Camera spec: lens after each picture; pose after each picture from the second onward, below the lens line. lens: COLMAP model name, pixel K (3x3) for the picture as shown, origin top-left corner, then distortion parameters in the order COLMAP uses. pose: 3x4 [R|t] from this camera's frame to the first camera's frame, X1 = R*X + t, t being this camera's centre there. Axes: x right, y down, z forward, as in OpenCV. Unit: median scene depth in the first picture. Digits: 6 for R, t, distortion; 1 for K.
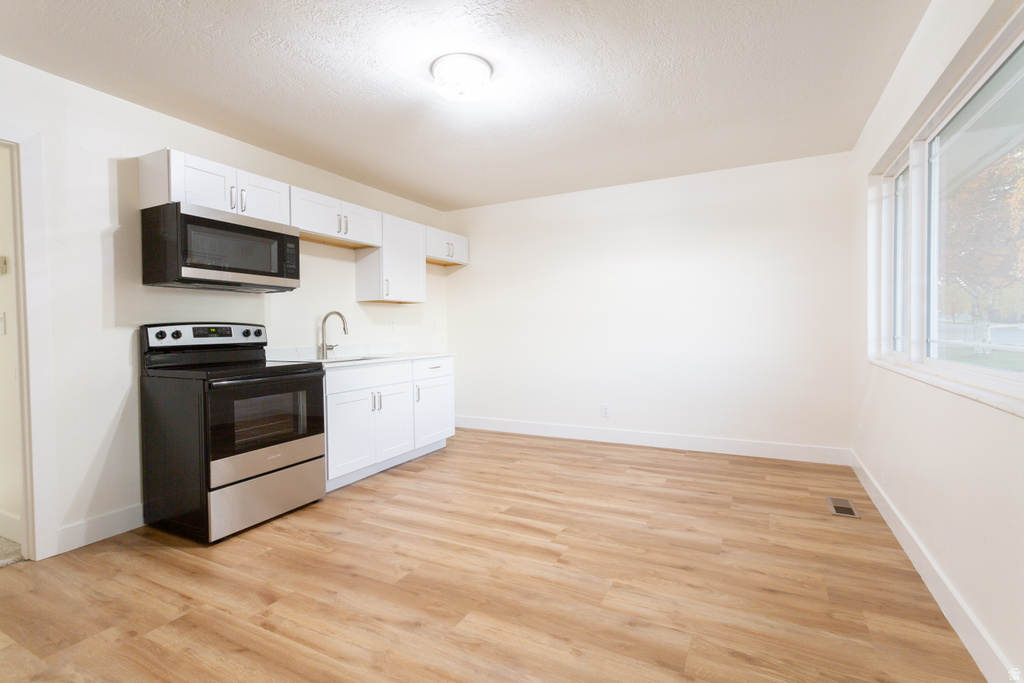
lens RADIAL K [[480.9, 0, 512.0], [0, 480.9, 341.5], [0, 0, 1]] dist [0.002634, -0.000143]
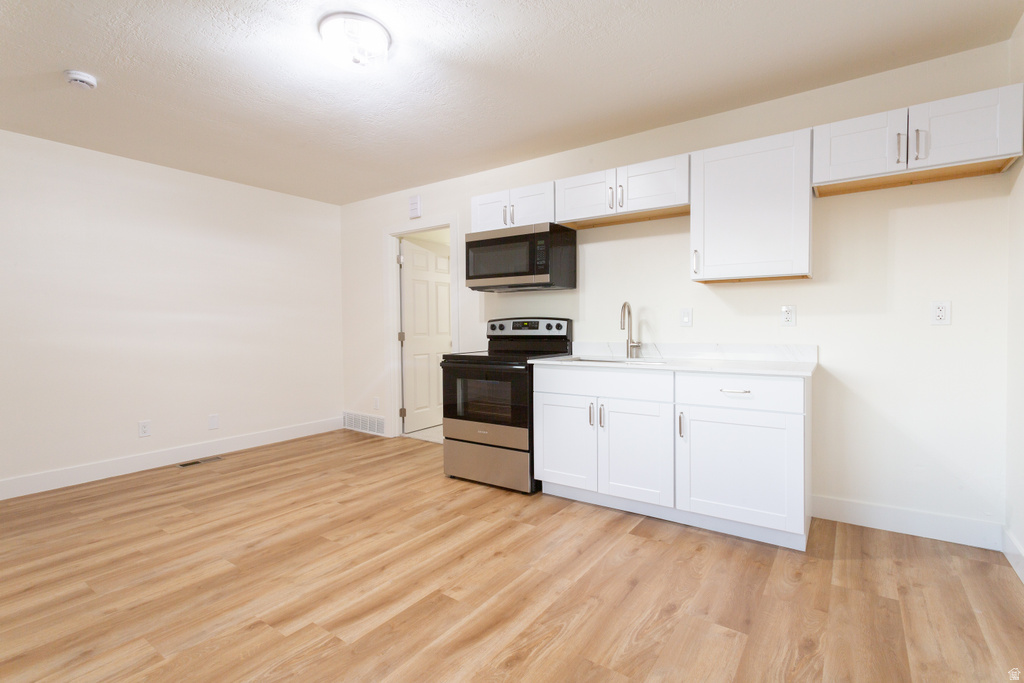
lens RADIAL K [[480.9, 0, 512.0], [0, 480.9, 341.5], [0, 0, 1]] dist [0.002634, -0.000143]
pose [[-0.134739, 0.047153, -0.989759, 0.623263], [-0.017679, 0.998594, 0.049980, -0.040639], [0.990723, 0.024232, -0.133716, 1.167099]]
